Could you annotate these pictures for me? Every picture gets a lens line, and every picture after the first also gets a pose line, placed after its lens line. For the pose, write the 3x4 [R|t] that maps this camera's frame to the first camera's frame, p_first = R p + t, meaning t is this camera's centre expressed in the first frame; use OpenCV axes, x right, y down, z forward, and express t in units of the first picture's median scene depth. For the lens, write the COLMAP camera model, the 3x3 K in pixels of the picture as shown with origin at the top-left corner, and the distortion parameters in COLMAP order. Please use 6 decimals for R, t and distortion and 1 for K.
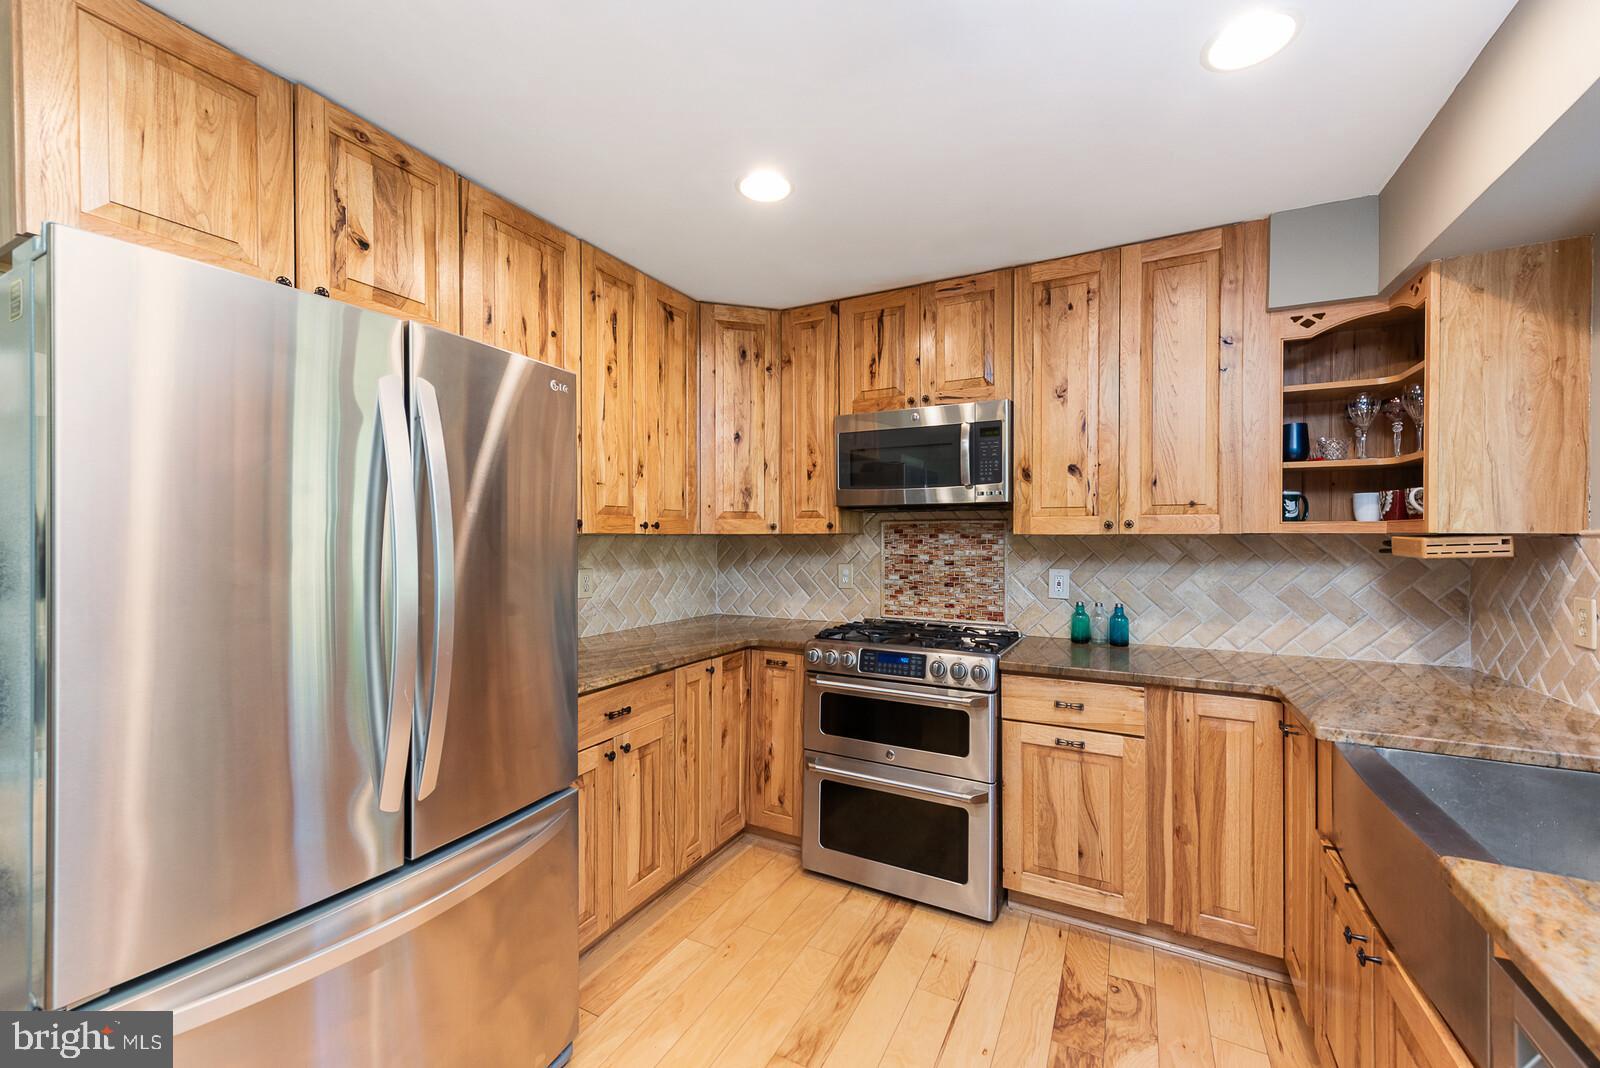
lens RADIAL K [[625.7, 0, 799.1], [0, 625.7, 538.1], [0, 0, 1]] dist [0.009559, -0.002291]
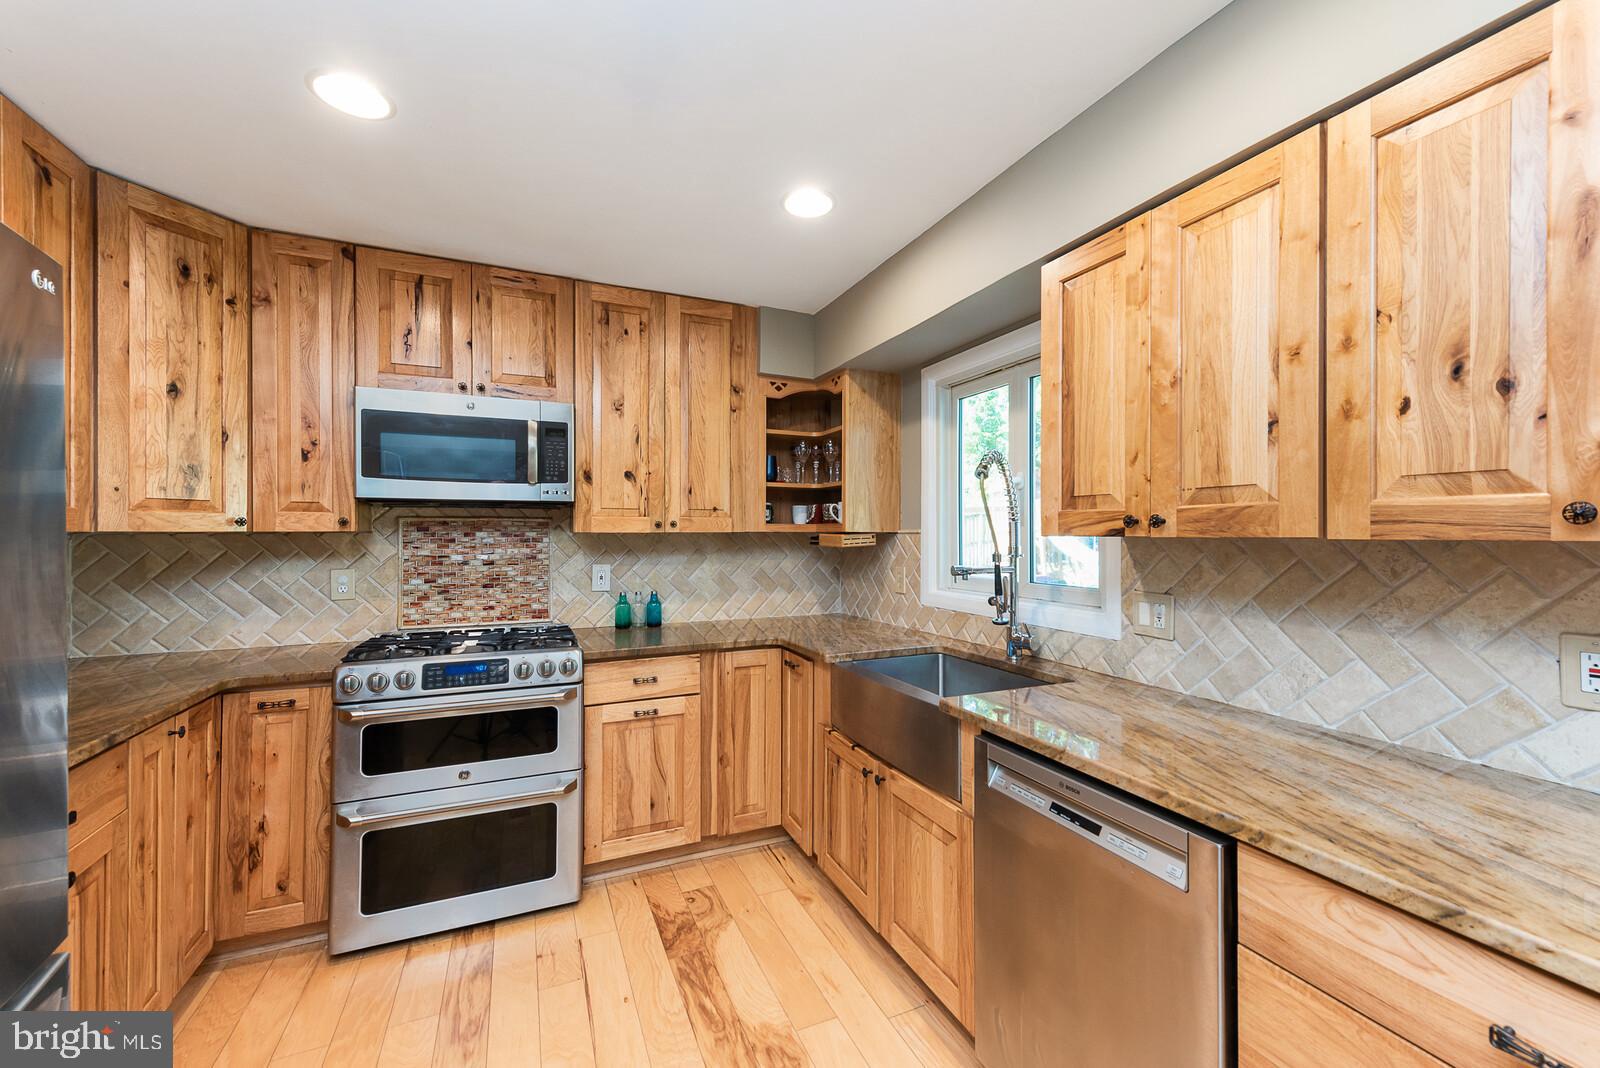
lens RADIAL K [[625.7, 0, 803.4], [0, 625.7, 535.0], [0, 0, 1]] dist [0.009559, -0.002291]
pose [[0.623517, -0.002173, 0.781806, -0.264578], [0.004853, 0.999988, -0.001091, 0.001173], [-0.781794, 0.004474, 0.623520, 0.045173]]
